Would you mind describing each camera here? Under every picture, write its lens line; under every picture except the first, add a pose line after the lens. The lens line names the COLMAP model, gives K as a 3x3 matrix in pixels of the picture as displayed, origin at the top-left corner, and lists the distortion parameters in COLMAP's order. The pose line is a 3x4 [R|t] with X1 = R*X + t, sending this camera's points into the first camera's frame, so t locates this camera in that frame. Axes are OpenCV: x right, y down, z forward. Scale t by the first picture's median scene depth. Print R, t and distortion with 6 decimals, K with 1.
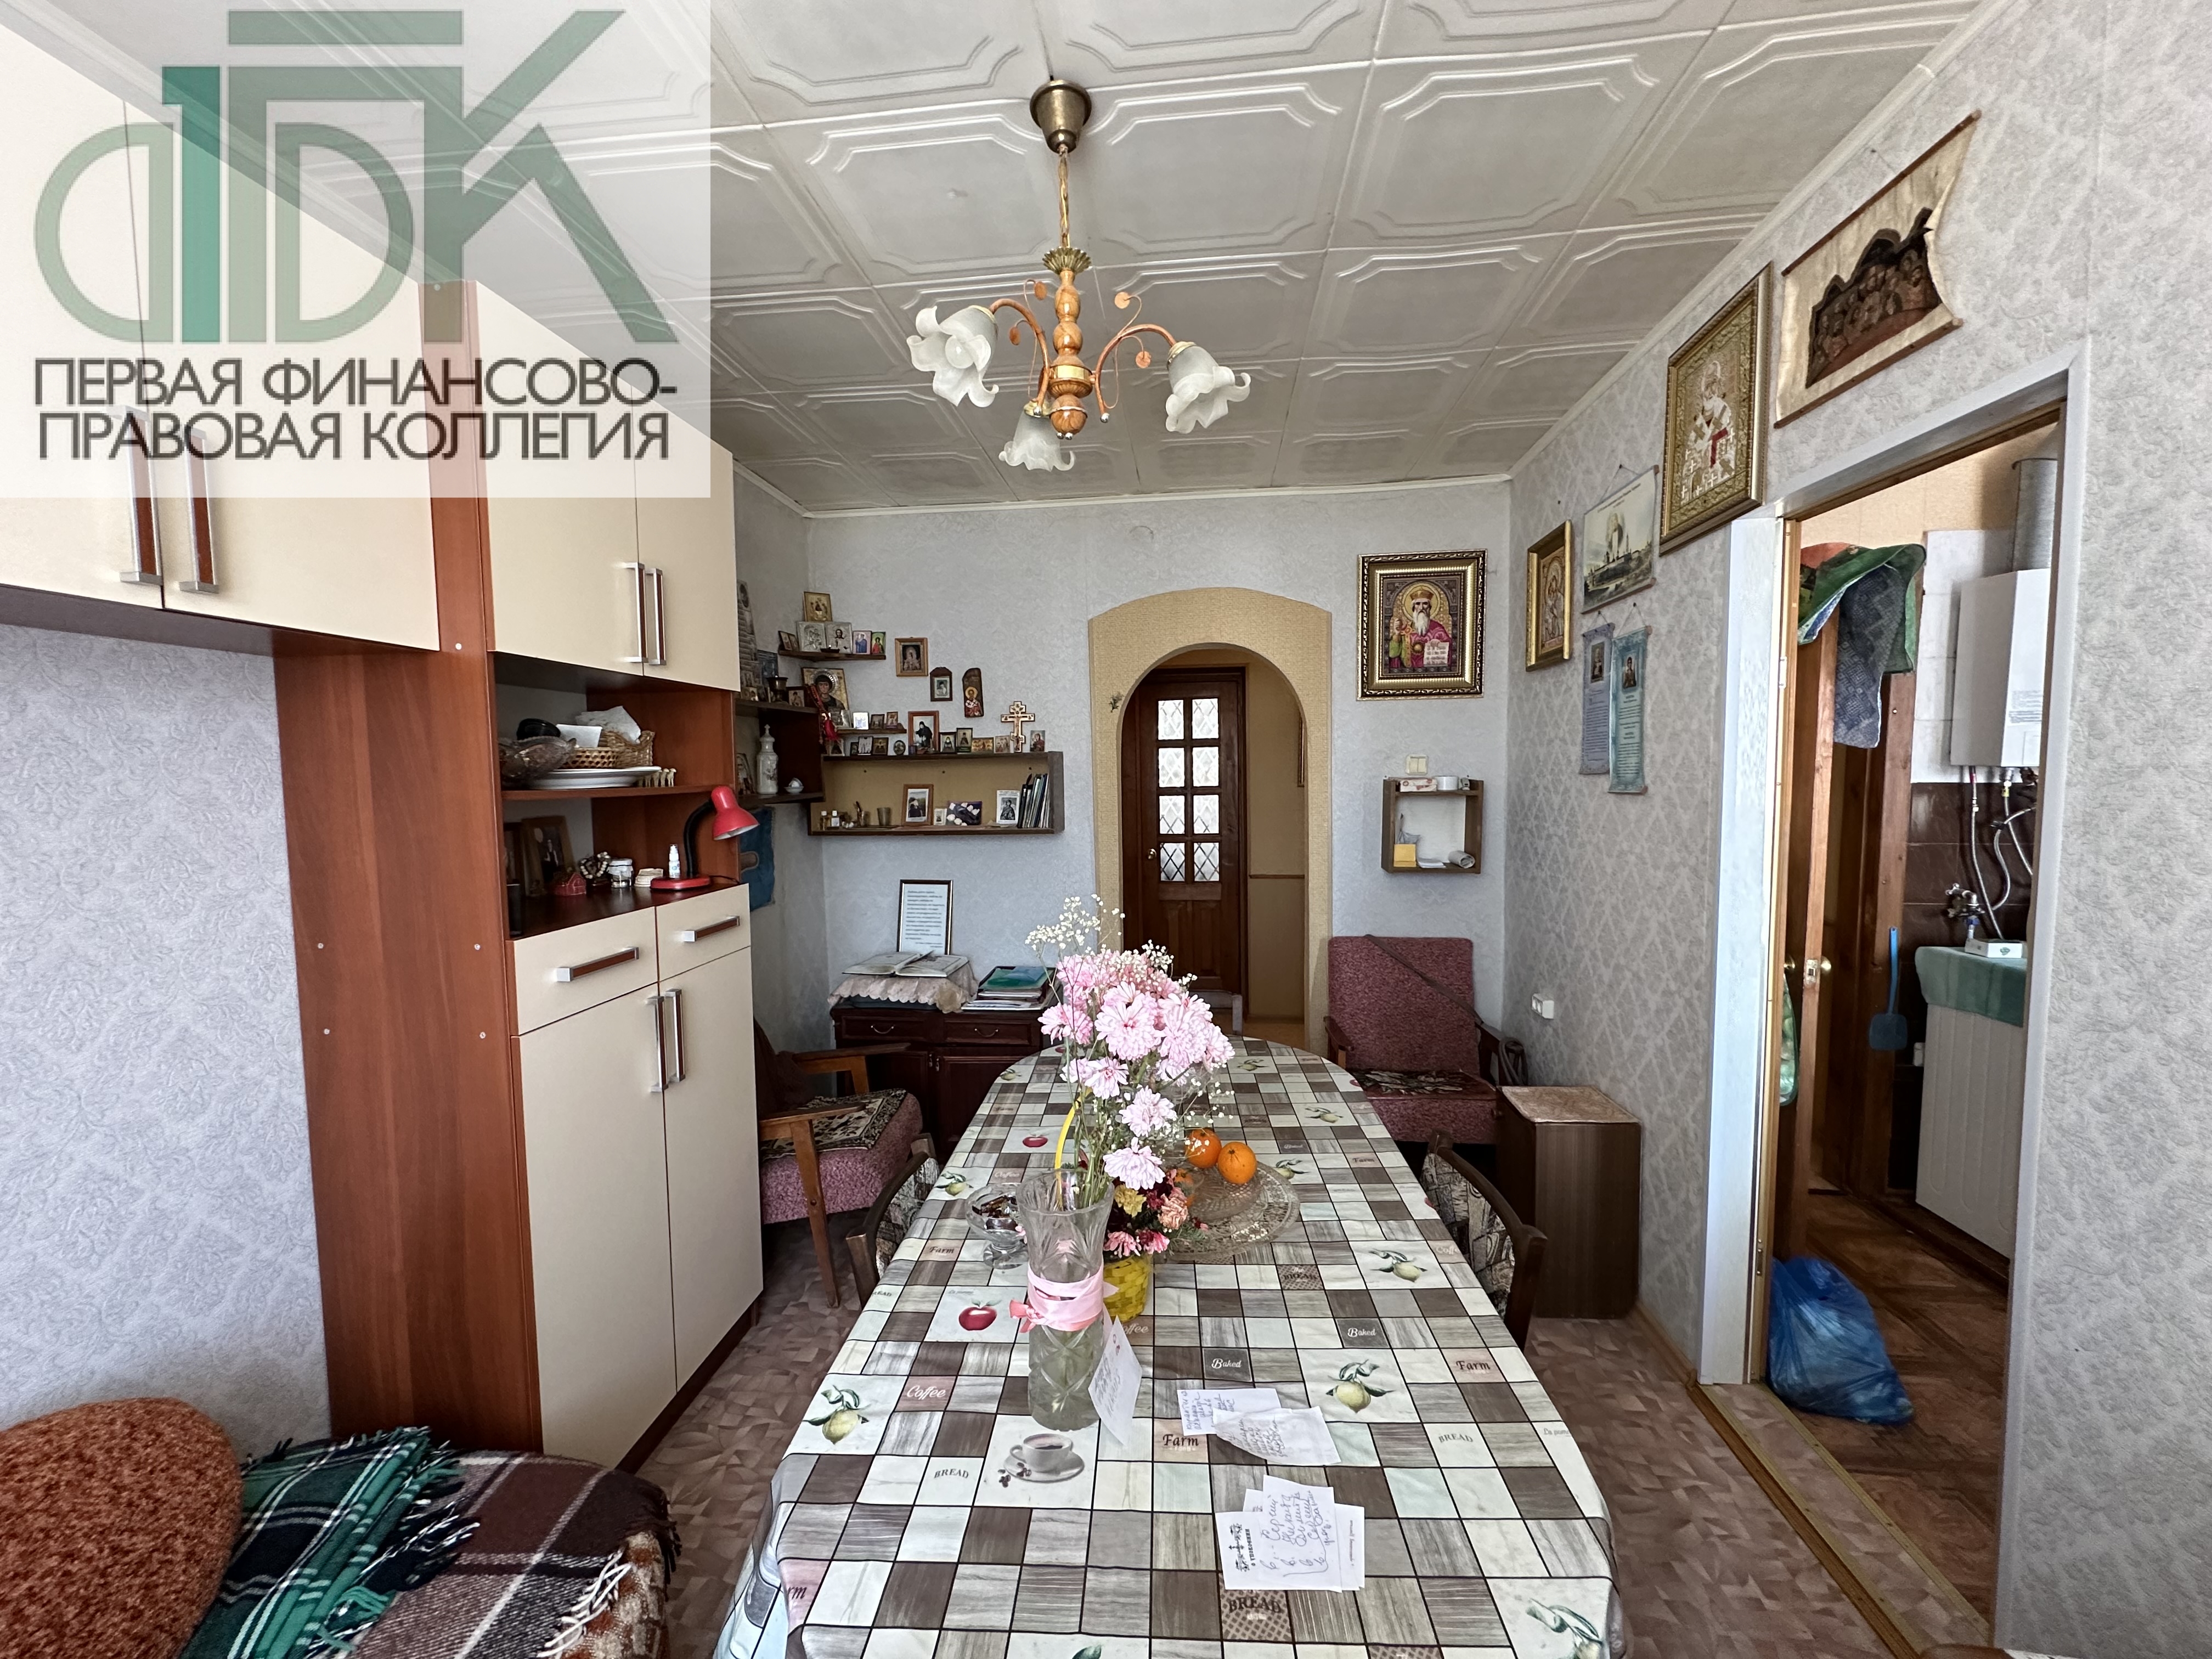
lens RADIAL K [[891.2, 0, 1105.3], [0, 891.2, 827.6], [0, 0, 1]] dist [-0.000813, 0.000590]
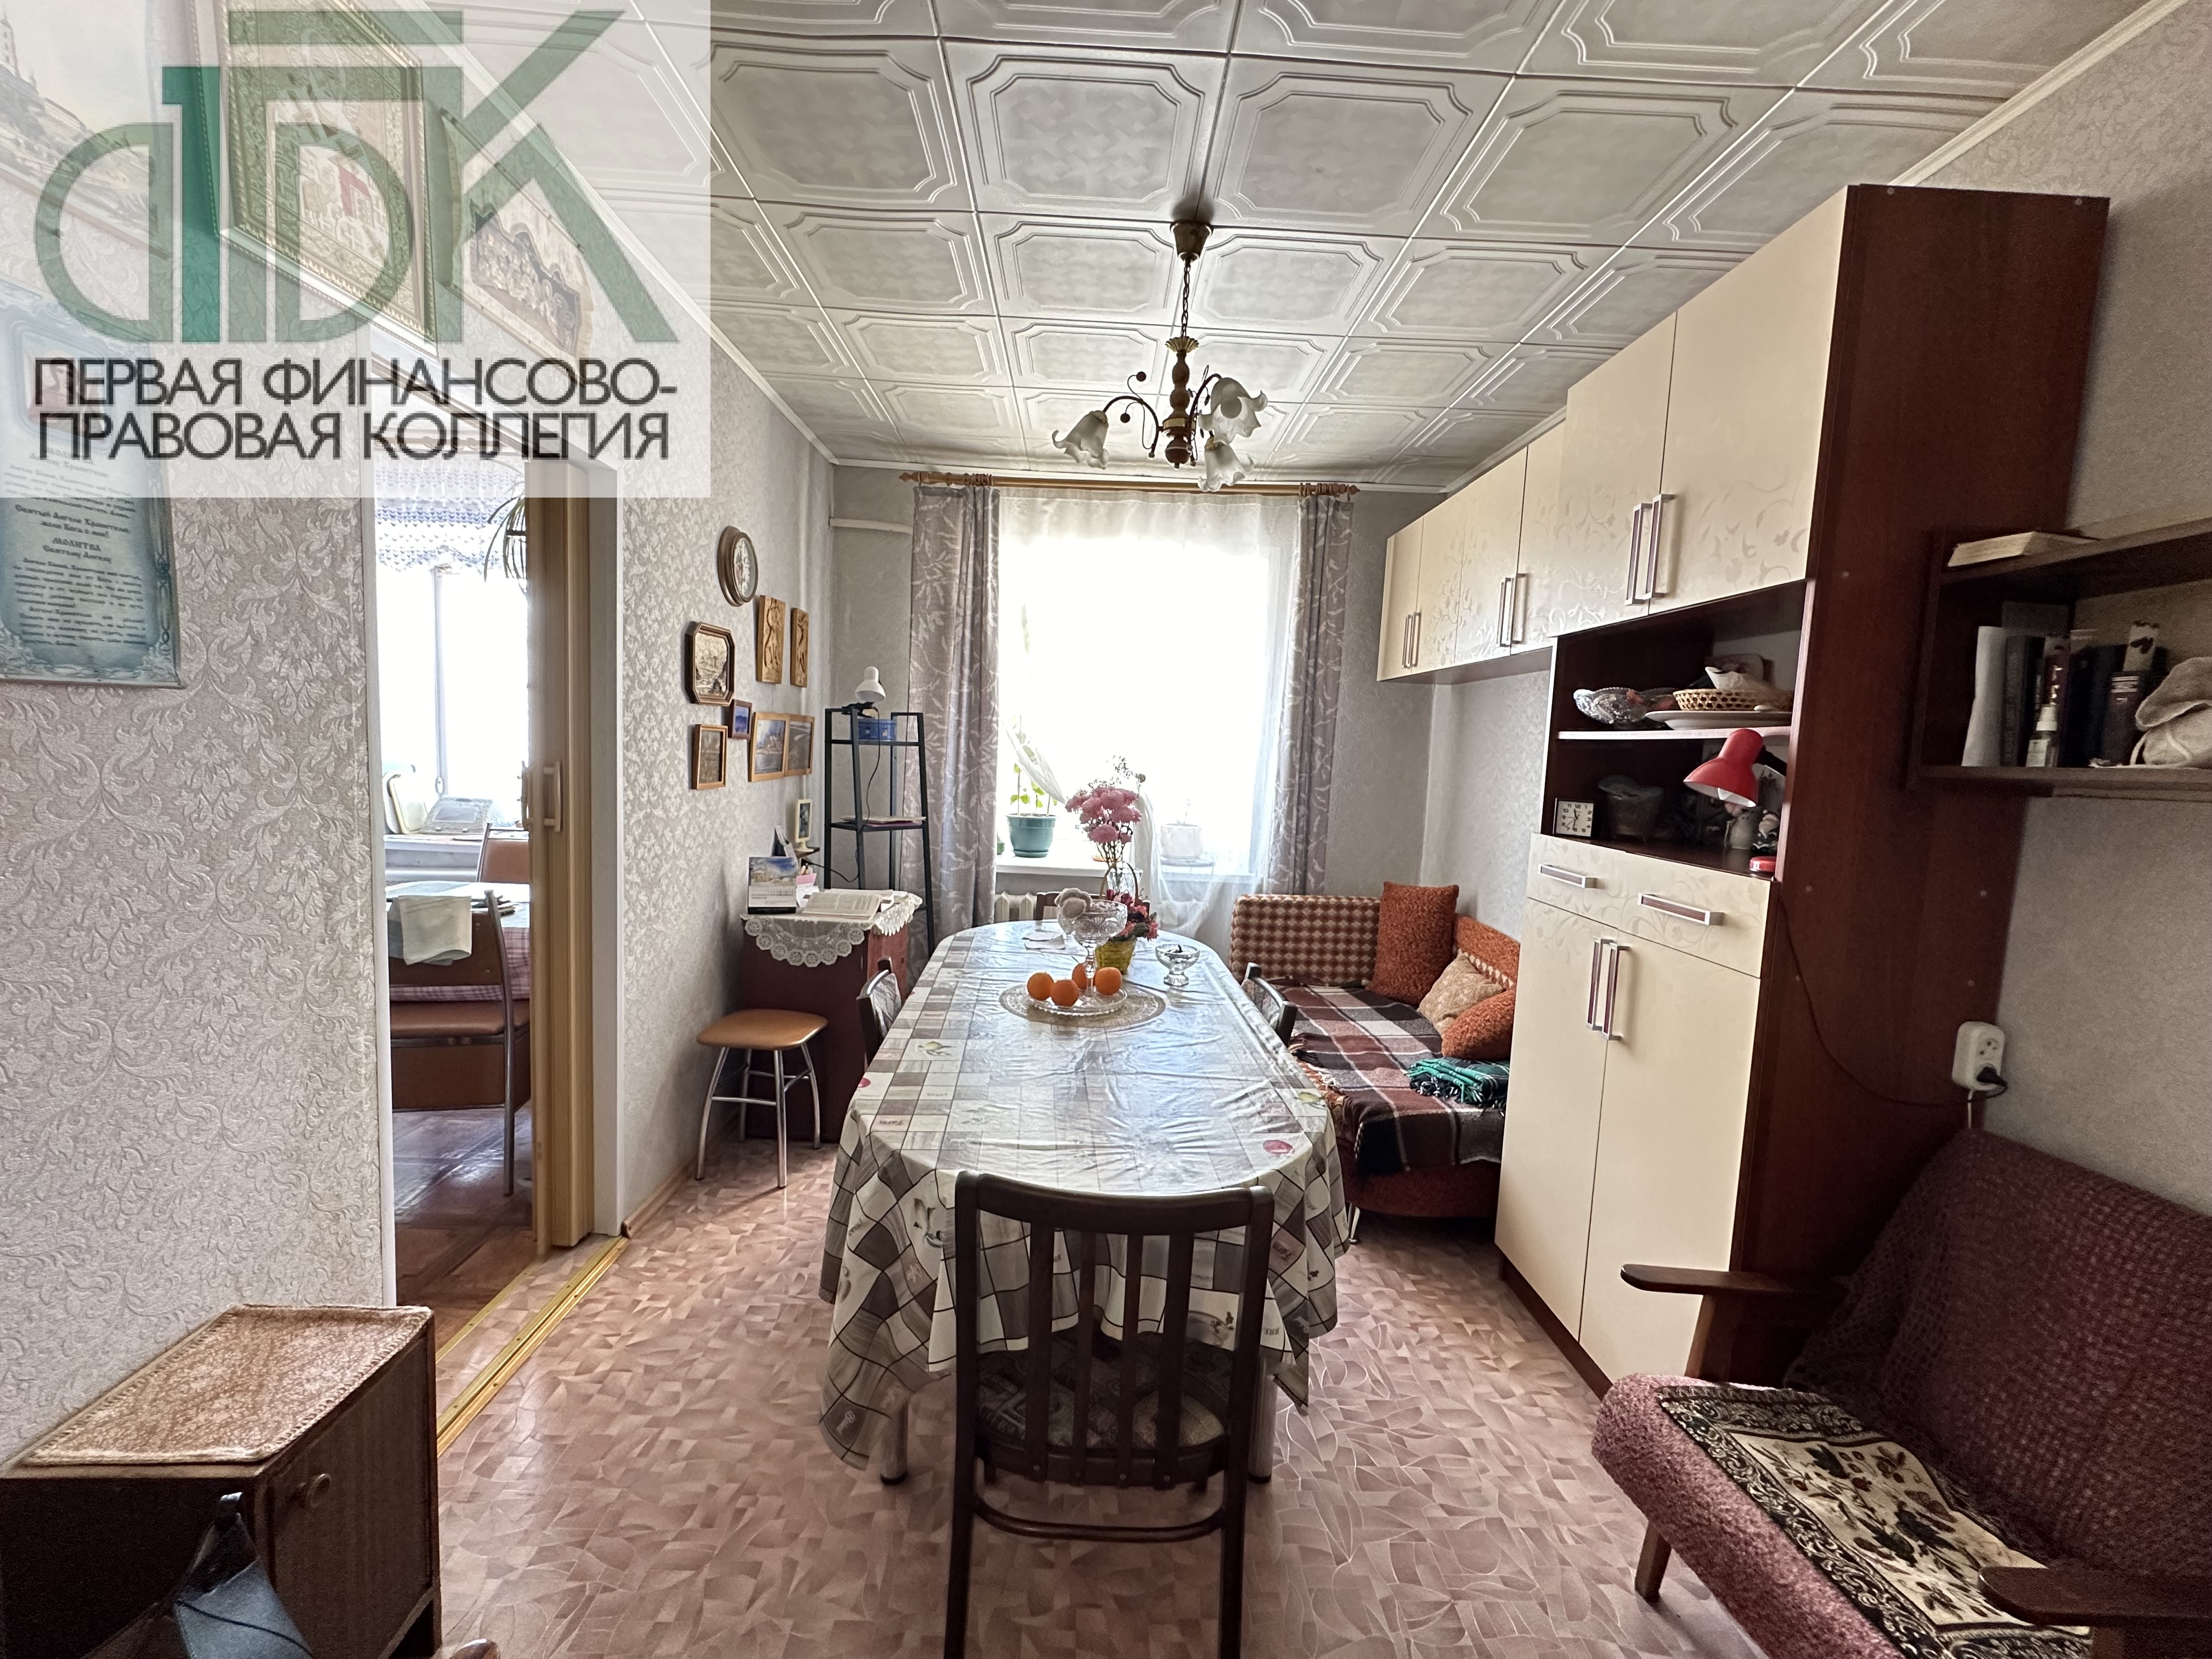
lens RADIAL K [[891.2, 0, 1105.3], [0, 891.2, 827.6], [0, 0, 1]] dist [-0.000813, 0.000590]
pose [[-0.993616, -0.017318, -0.111475, 0.135930], [-0.034629, 0.987262, 0.155288, -0.054875], [0.107366, 0.158157, -0.981560, 1.488822]]
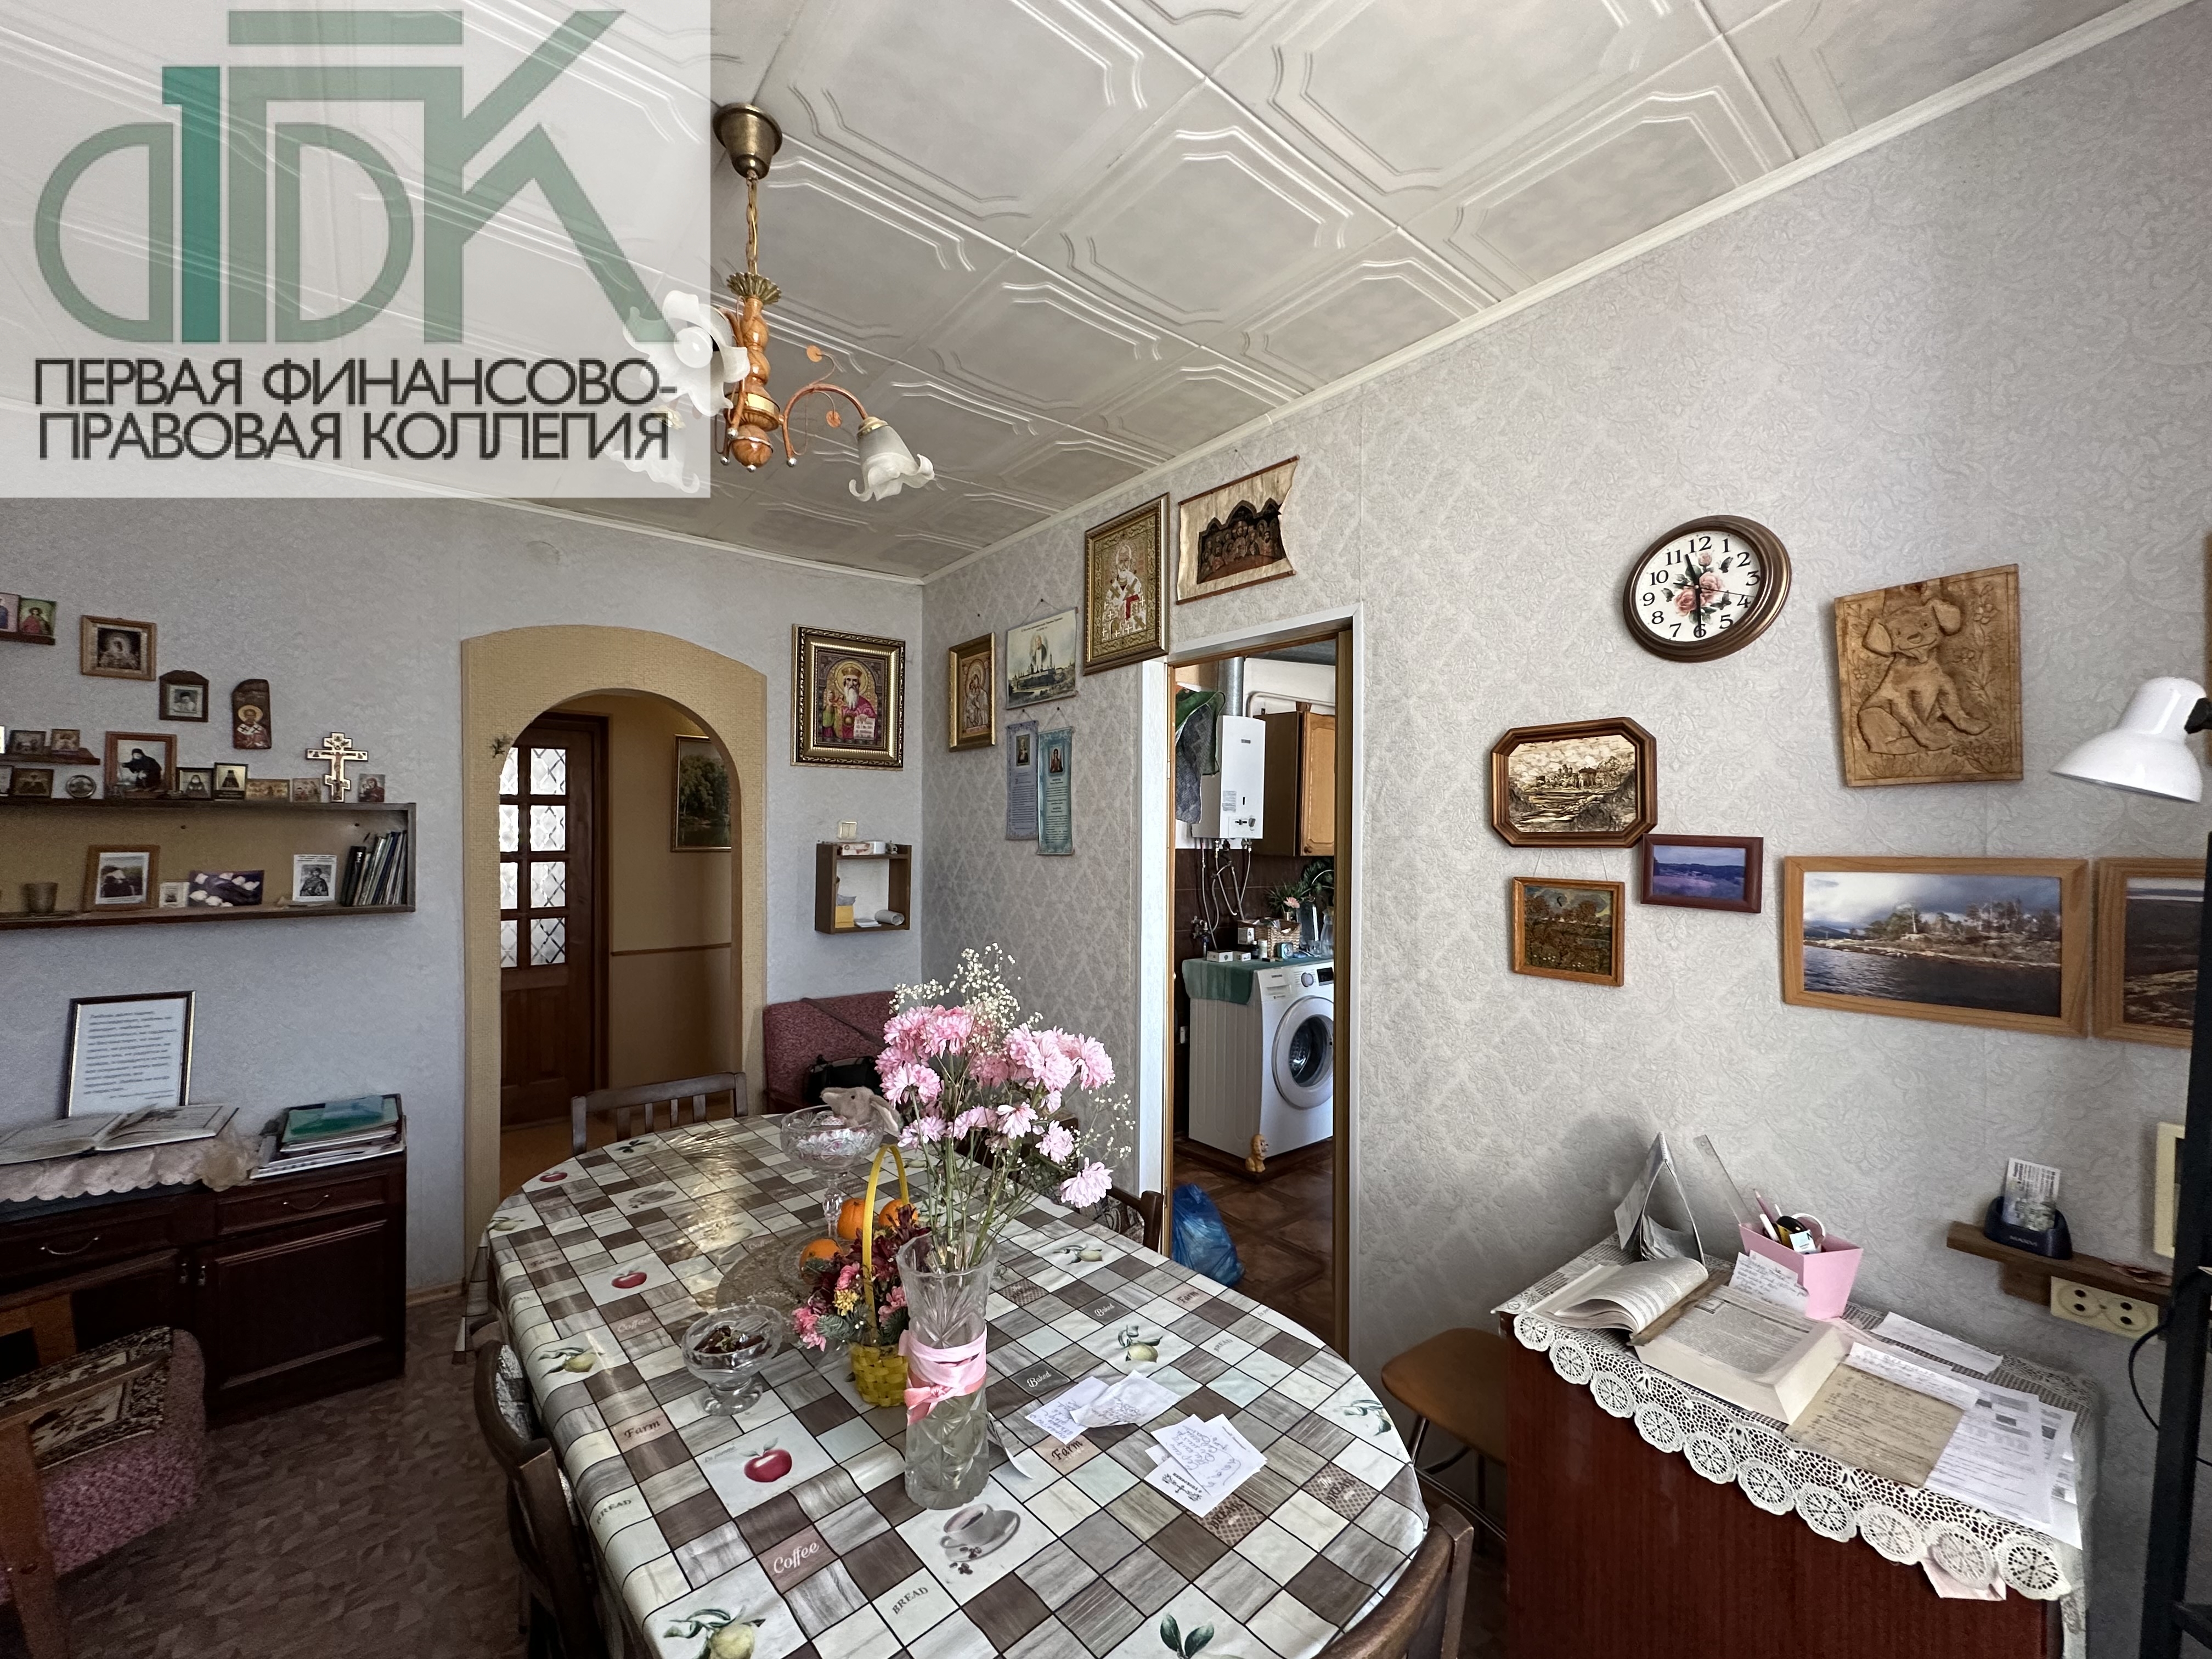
lens RADIAL K [[891.2, 0, 1105.3], [0, 891.2, 827.6], [0, 0, 1]] dist [-0.000813, 0.000590]
pose [[0.693271, 0.021411, 0.720359, -0.314856], [0.033620, 0.997509, -0.062004, 0.003714], [-0.719893, 0.067204, 0.690824, 0.081413]]
